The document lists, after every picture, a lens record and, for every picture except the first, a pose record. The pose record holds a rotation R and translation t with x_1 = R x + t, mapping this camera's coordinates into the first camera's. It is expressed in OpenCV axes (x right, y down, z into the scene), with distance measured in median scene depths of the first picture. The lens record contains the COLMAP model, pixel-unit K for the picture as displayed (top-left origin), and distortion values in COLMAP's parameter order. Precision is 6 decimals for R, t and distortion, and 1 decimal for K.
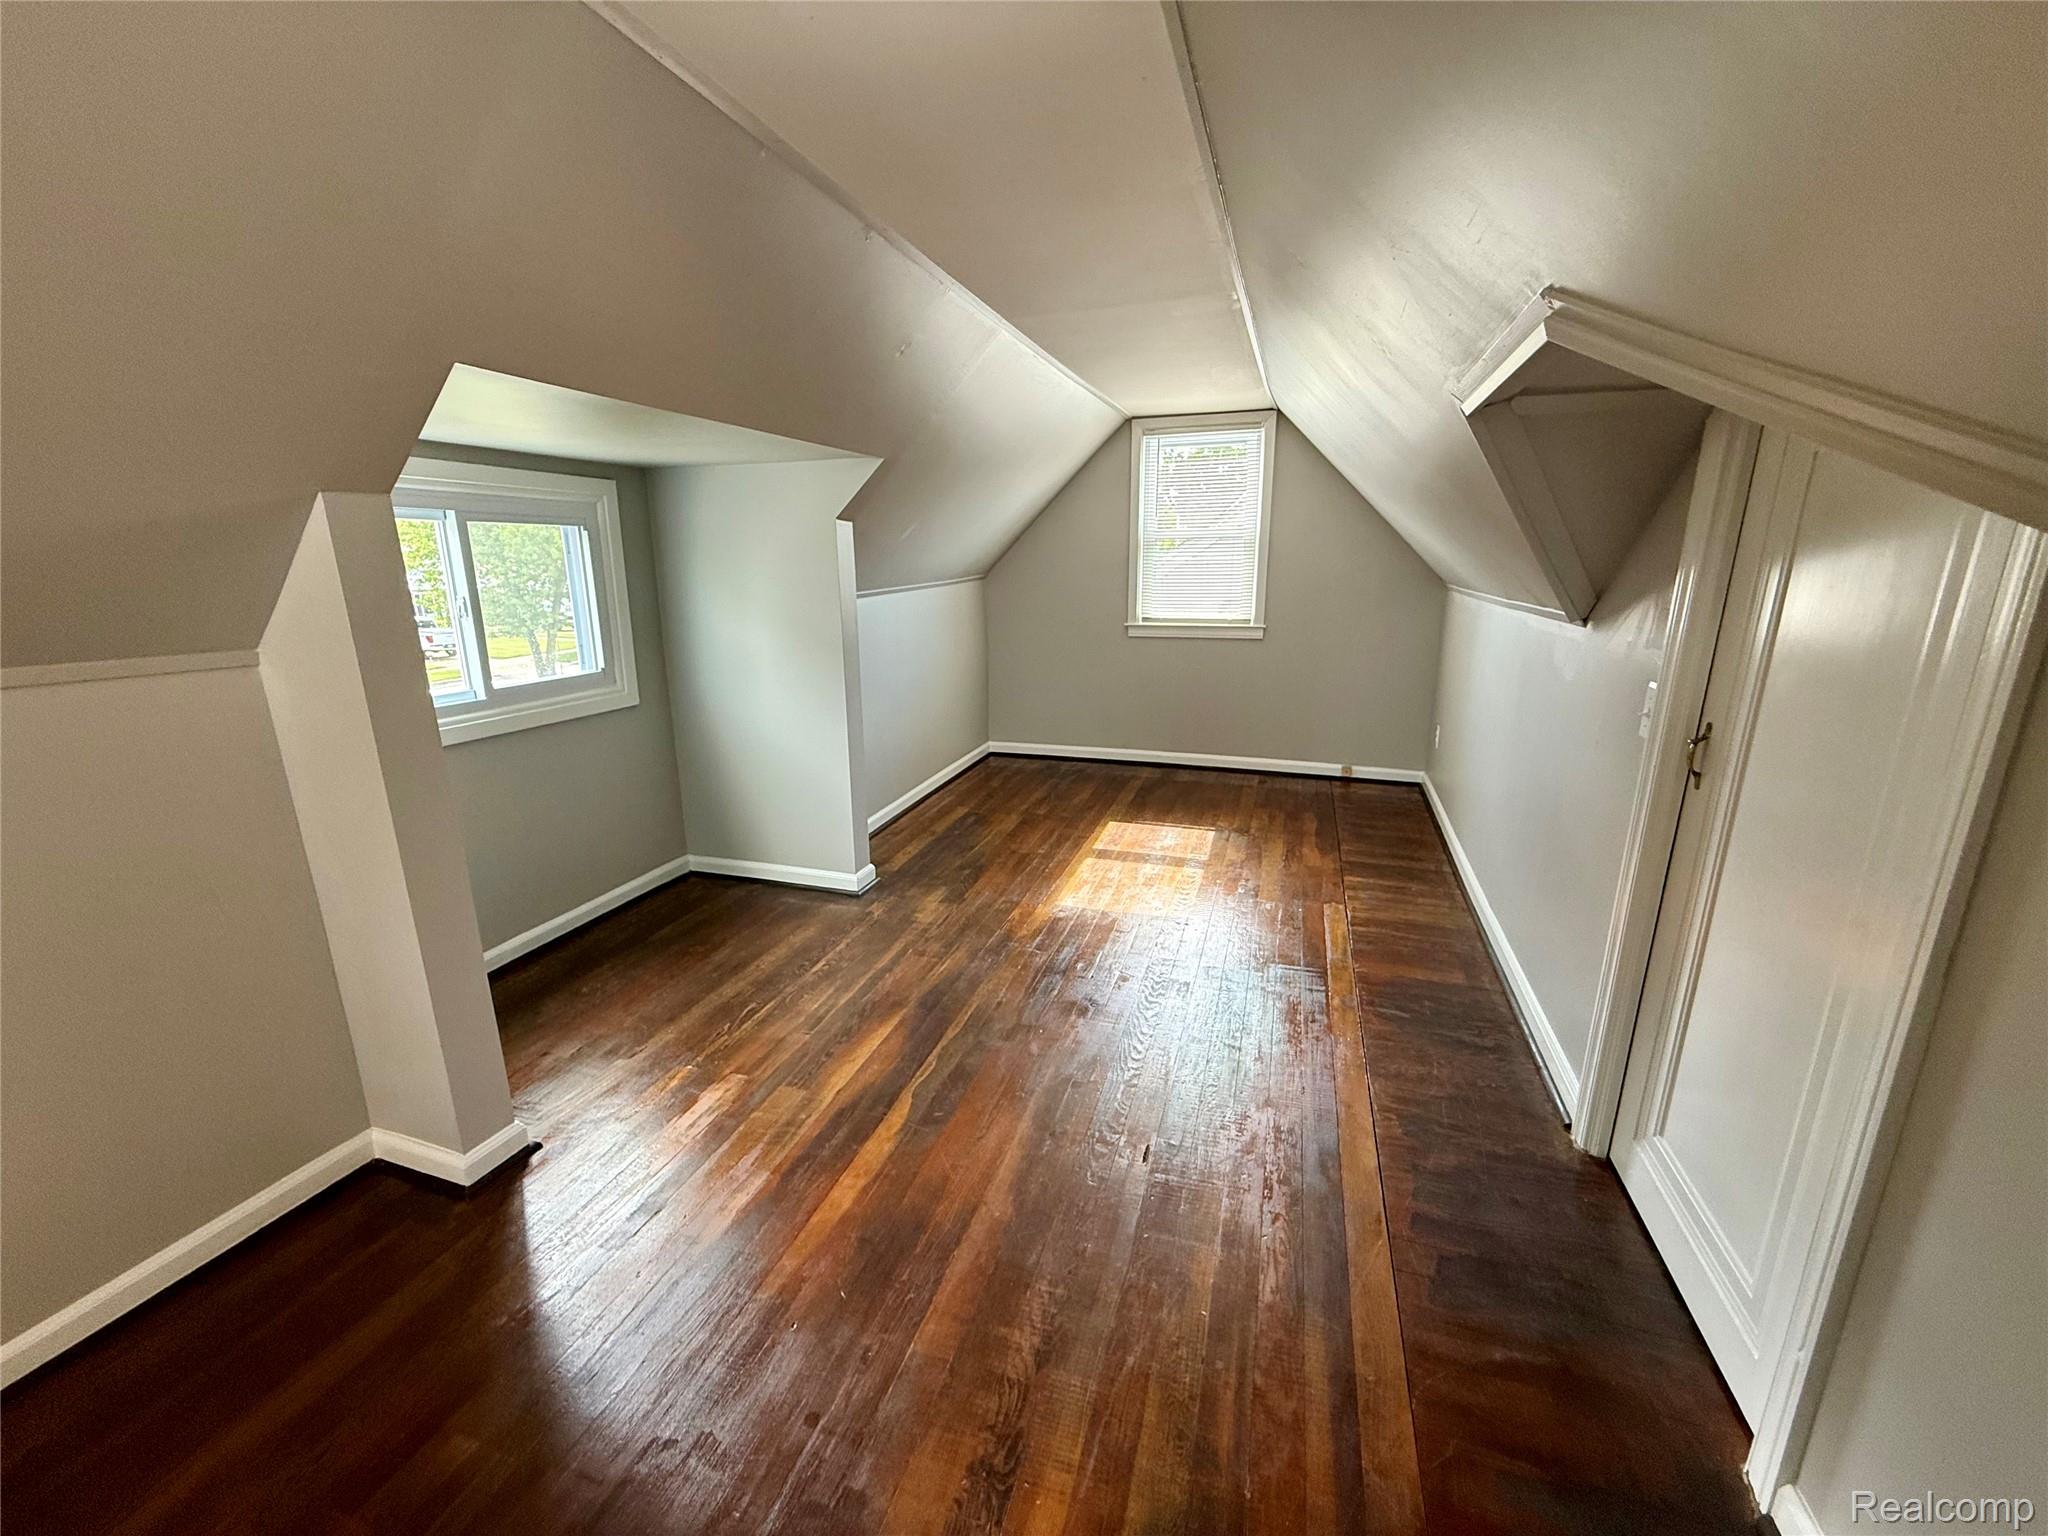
lens RADIAL K [[820.0, 0, 1024.3], [0, 820.0, 766.2], [0, 0, 1]] dist [-0.001634, 0.000831]
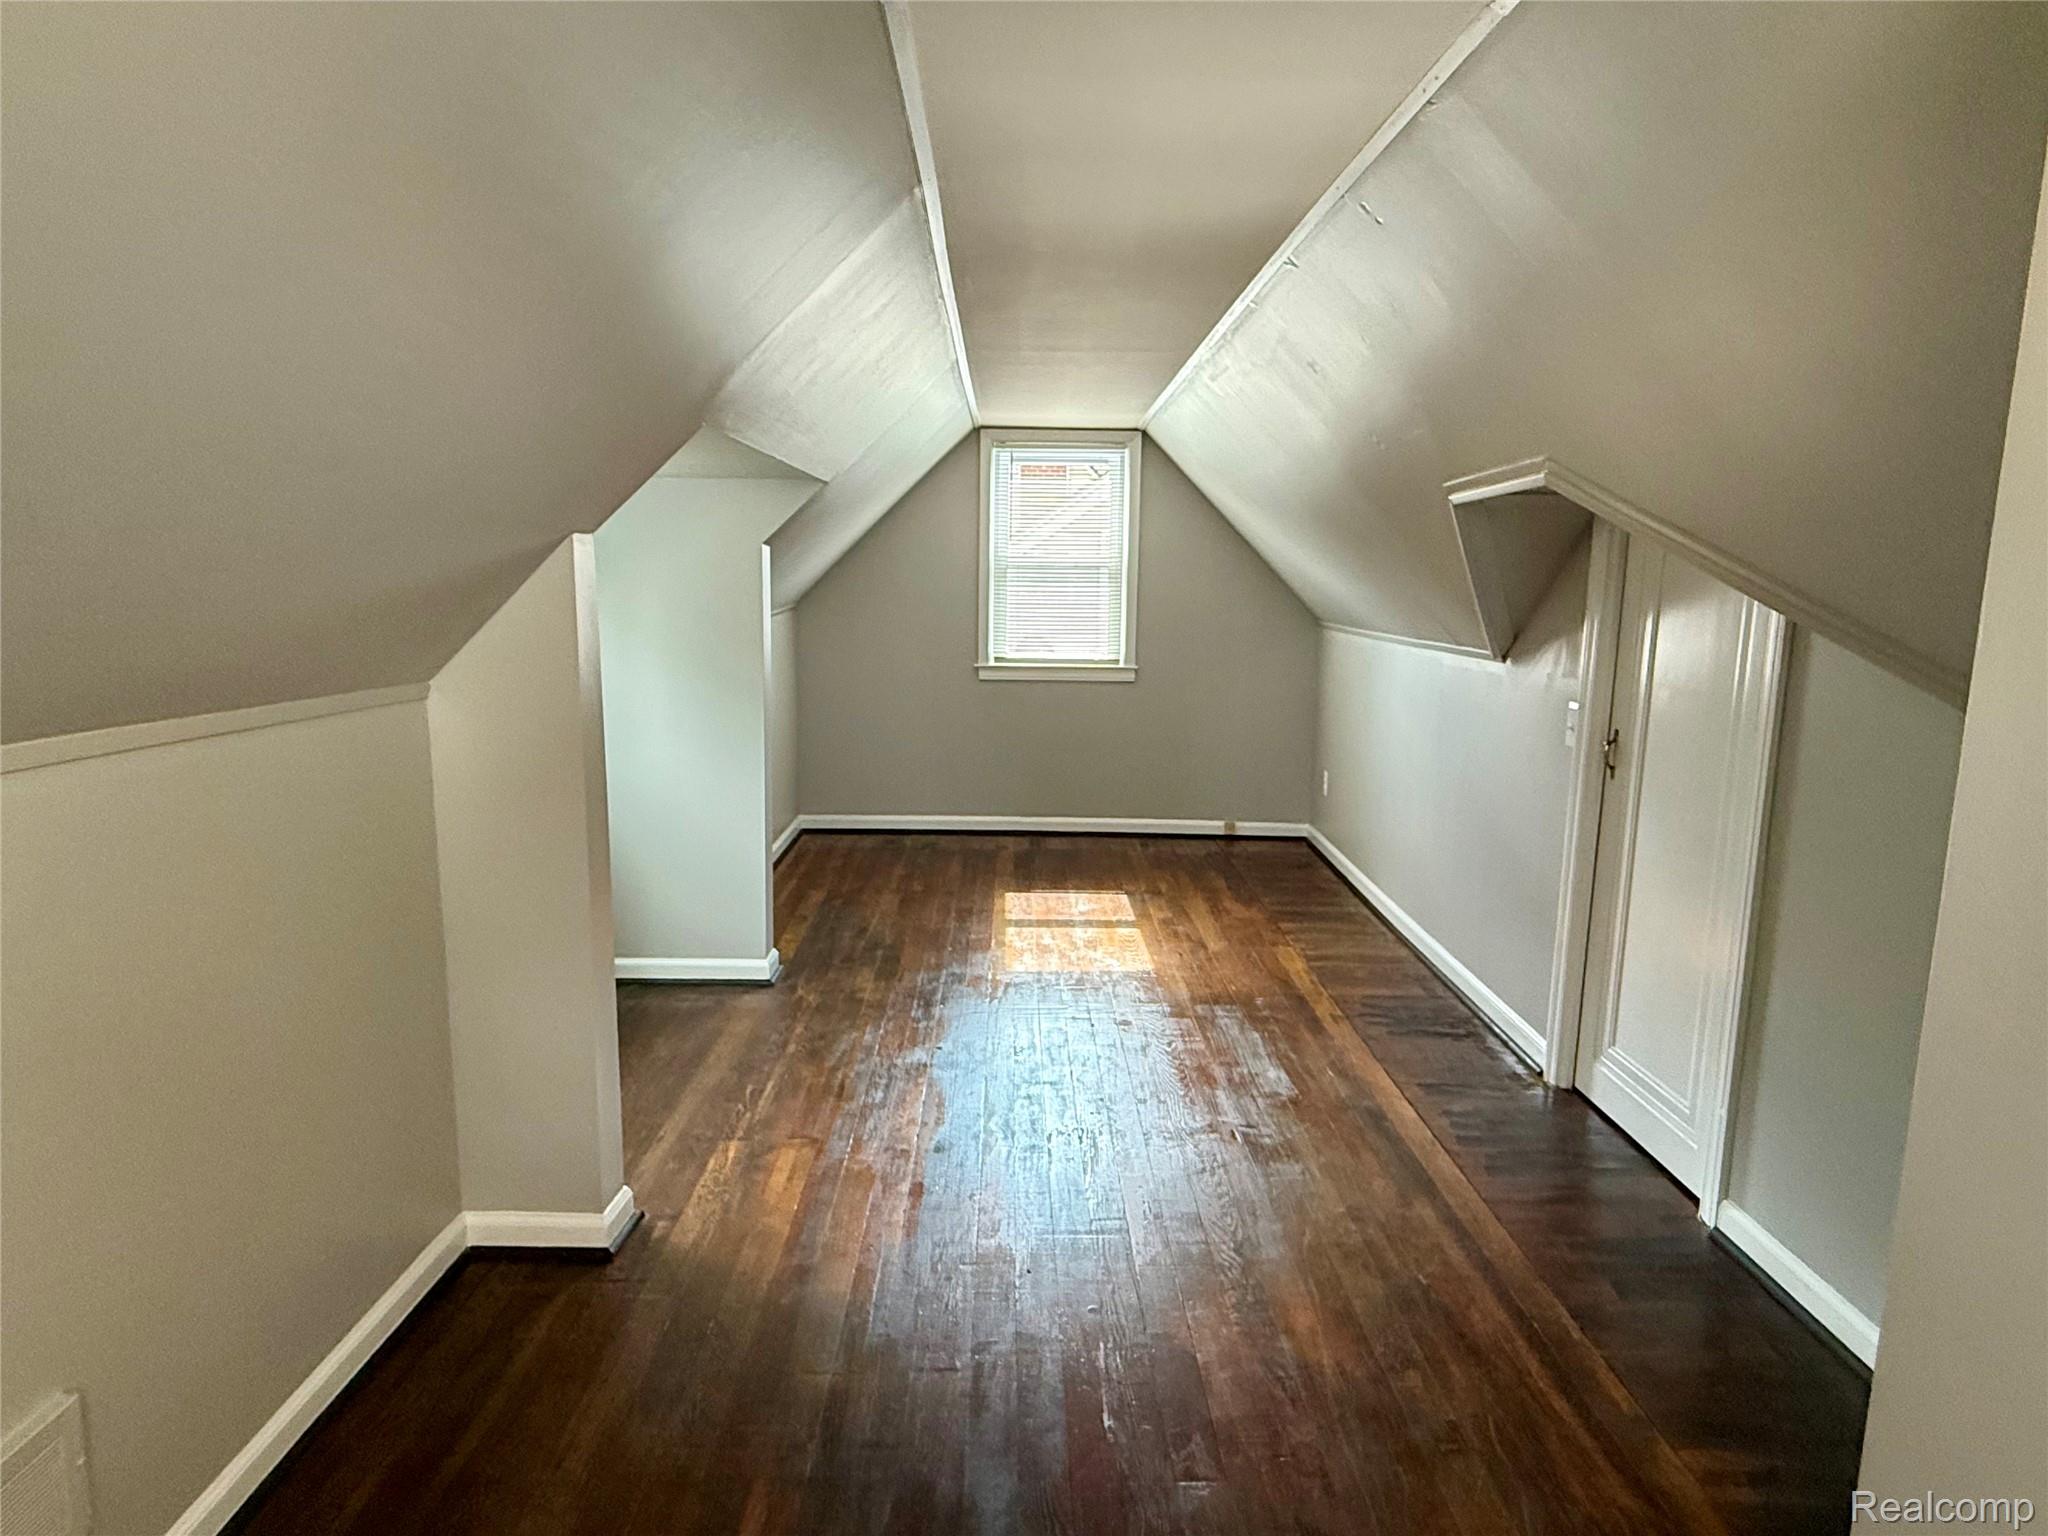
lens RADIAL K [[1247.6, 0, 1033.5], [0, 1247.6, 774.1], [0, 0, 1]] dist [0.008570, -0.002836]
pose [[0.943802, -0.029124, 0.329227, -0.330417], [0.058141, 0.995207, -0.078636, 0.054878], [-0.325359, 0.093358, 0.940971, -0.274872]]
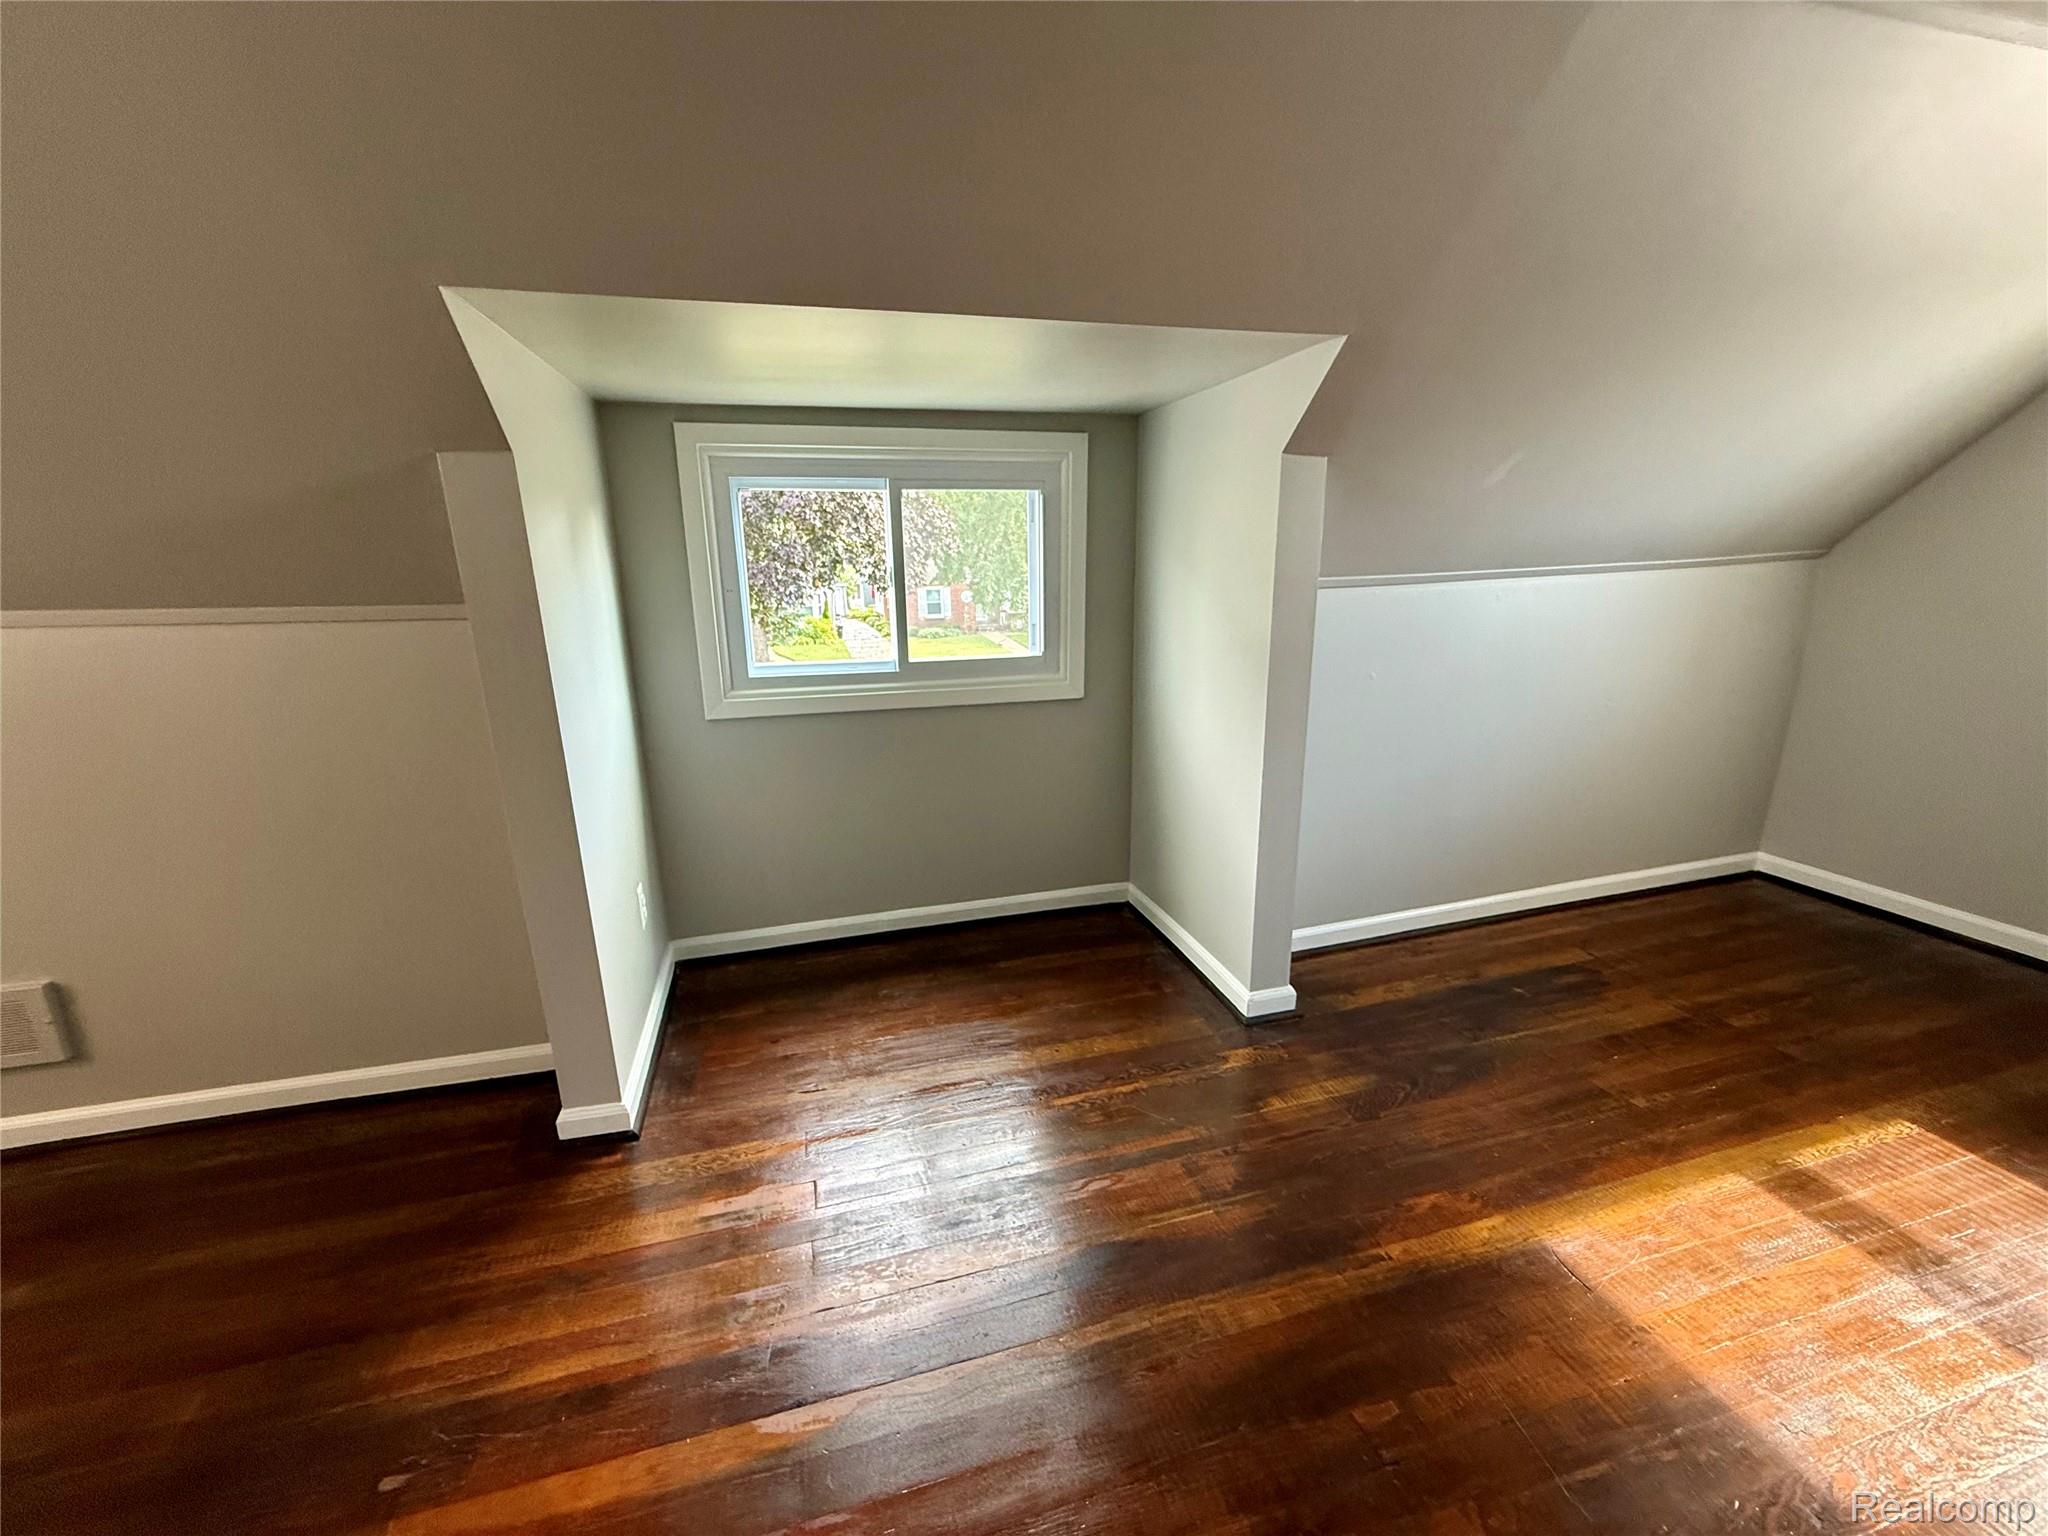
lens RADIAL K [[820.0, 0, 1009.6], [0, 820.0, 770.4], [0, 0, 1]] dist [-0.001634, 0.000831]
pose [[0.552588, 0.214339, -0.805422, 0.171761], [-0.194539, 0.972843, 0.125422, -0.083551], [0.810433, 0.087379, 0.579279, 0.392915]]
